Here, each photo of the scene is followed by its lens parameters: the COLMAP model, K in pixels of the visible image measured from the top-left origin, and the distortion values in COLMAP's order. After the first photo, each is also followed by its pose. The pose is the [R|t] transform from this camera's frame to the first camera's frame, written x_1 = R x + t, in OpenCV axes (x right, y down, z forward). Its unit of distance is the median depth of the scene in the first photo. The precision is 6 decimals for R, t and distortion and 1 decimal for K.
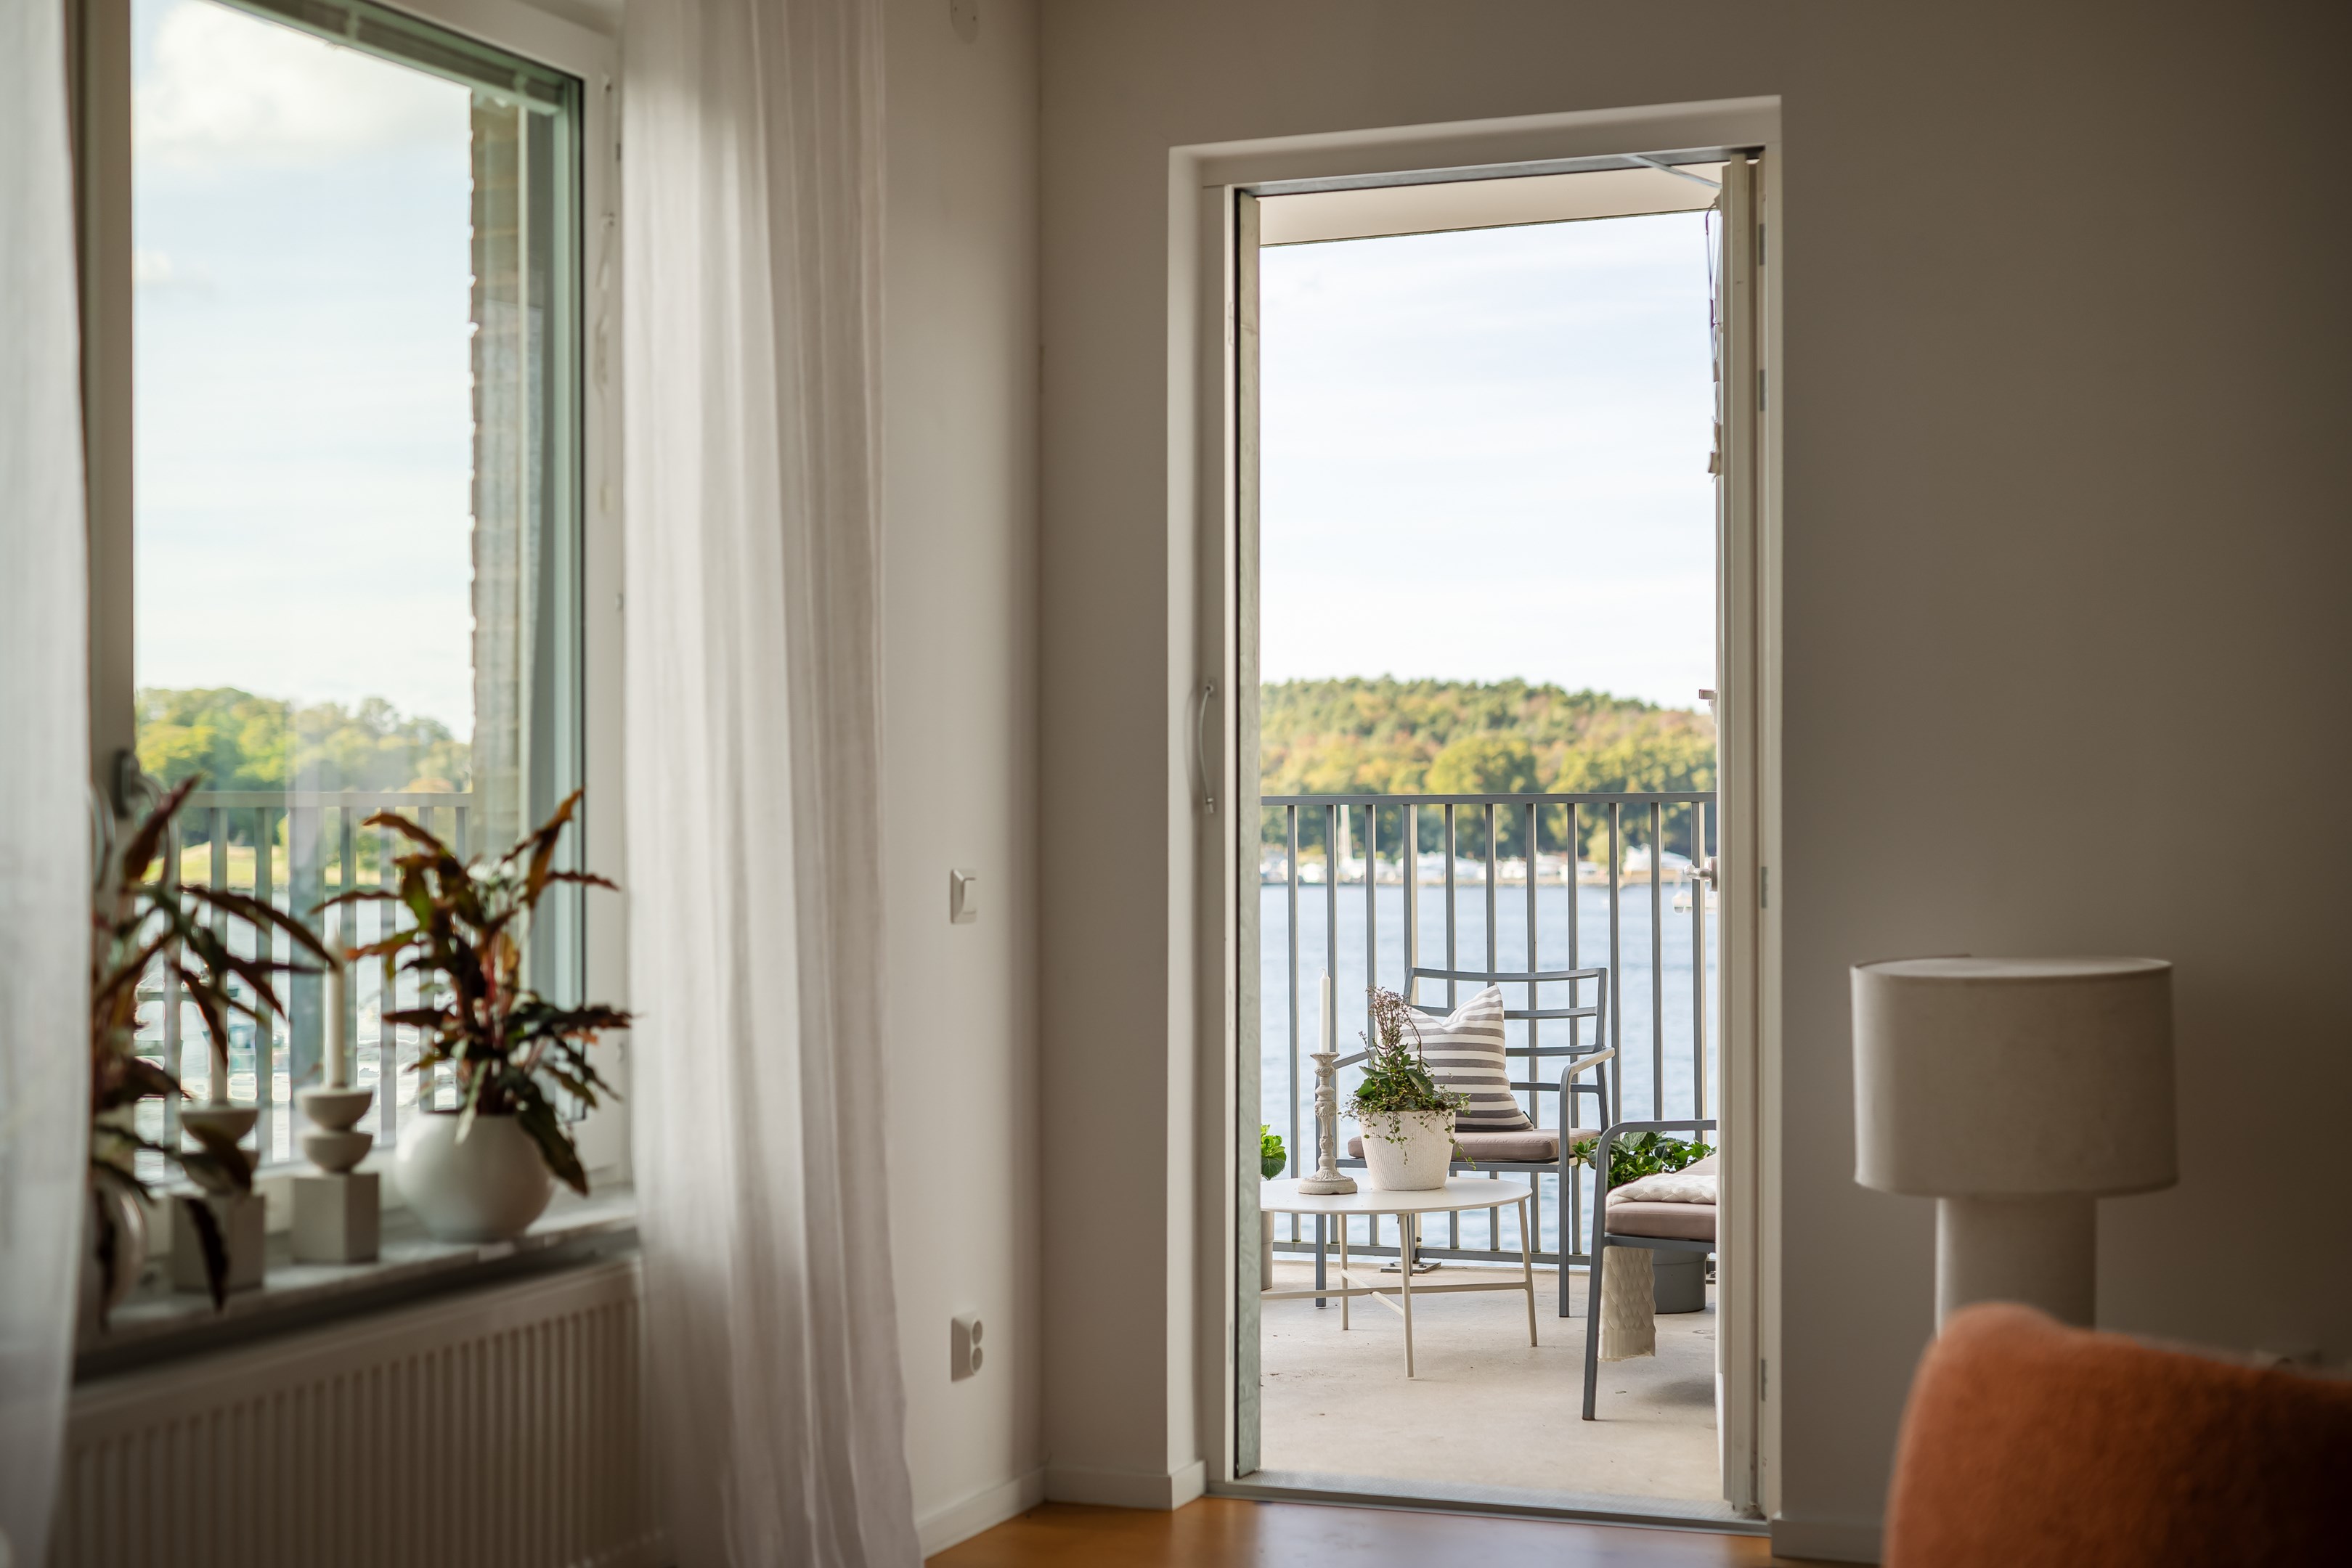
lens RADIAL K [[3399.5, 0, 1205.1], [0, 3399.5, 787.2], [0, 0, 1]] dist [-0.002139, 0.033307]
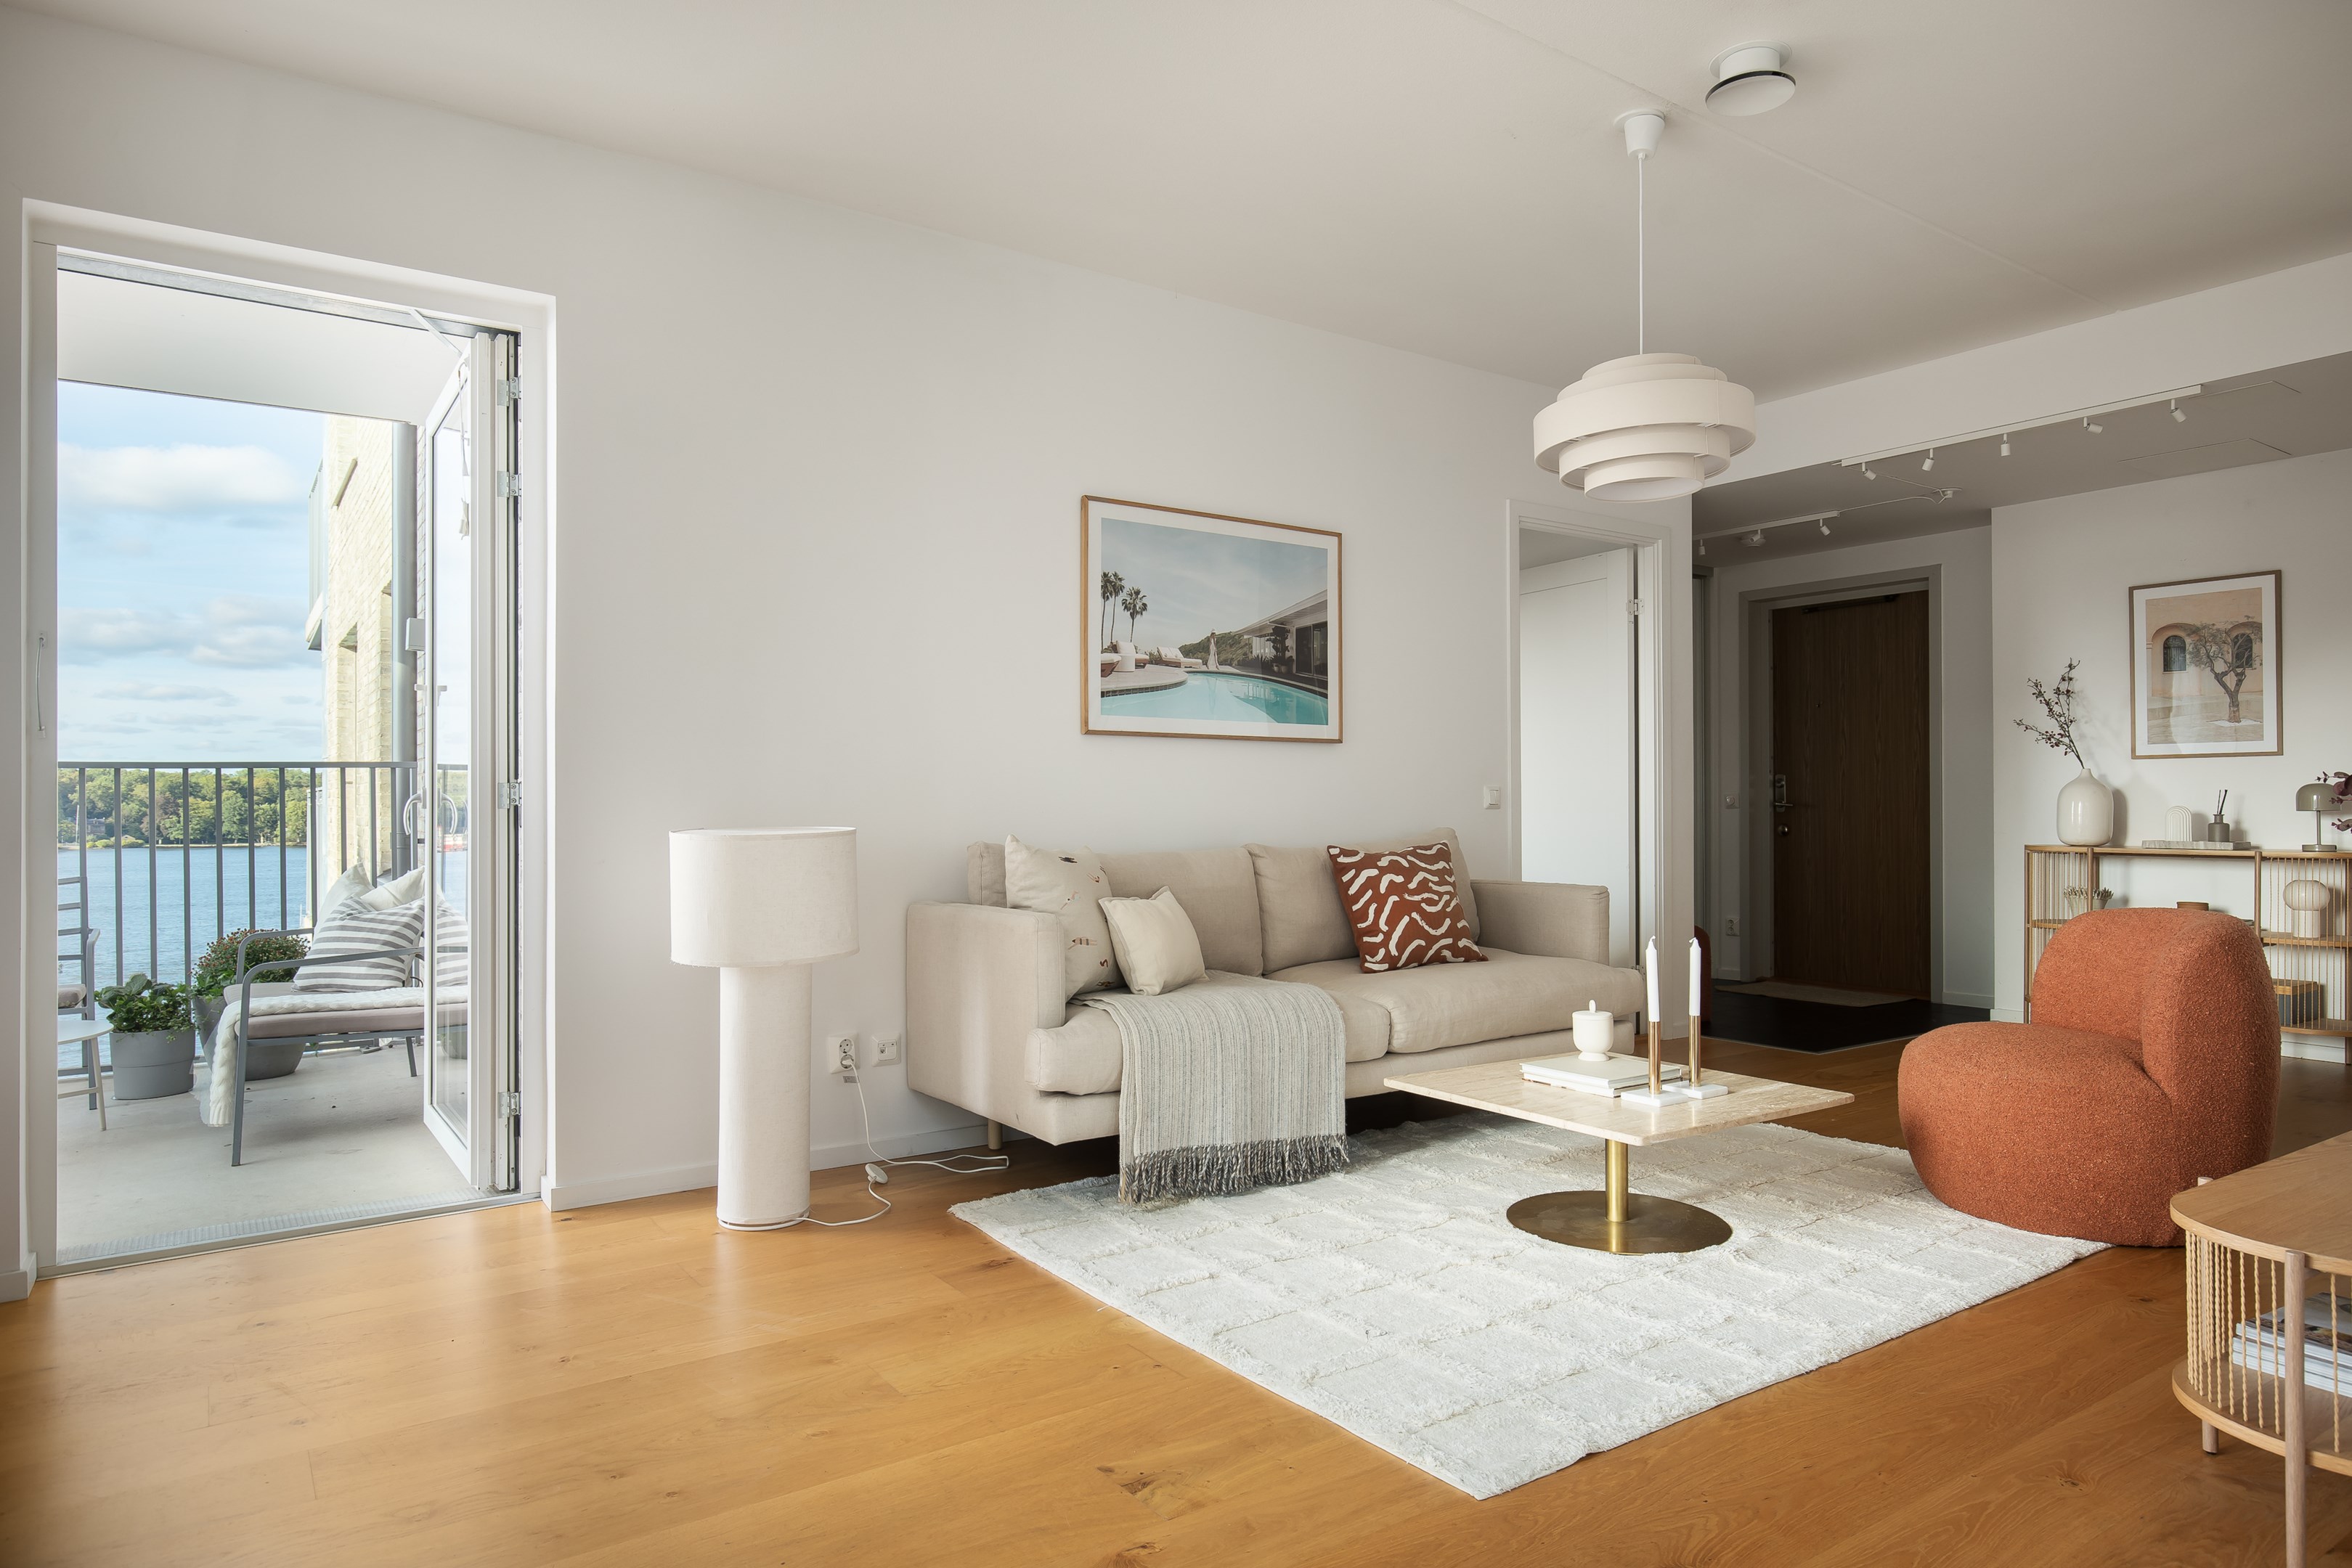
lens RADIAL K [[1419.7, 0, 1240.9], [0, 1419.7, 794.0], [0, 0, 1]] dist [0.001155, 0.000731]
pose [[0.546800, 0.004174, 0.837253, -0.243531], [0.002366, 0.999976, -0.006531, 0.040505], [-0.837260, 0.005552, 0.546777, 0.415373]]
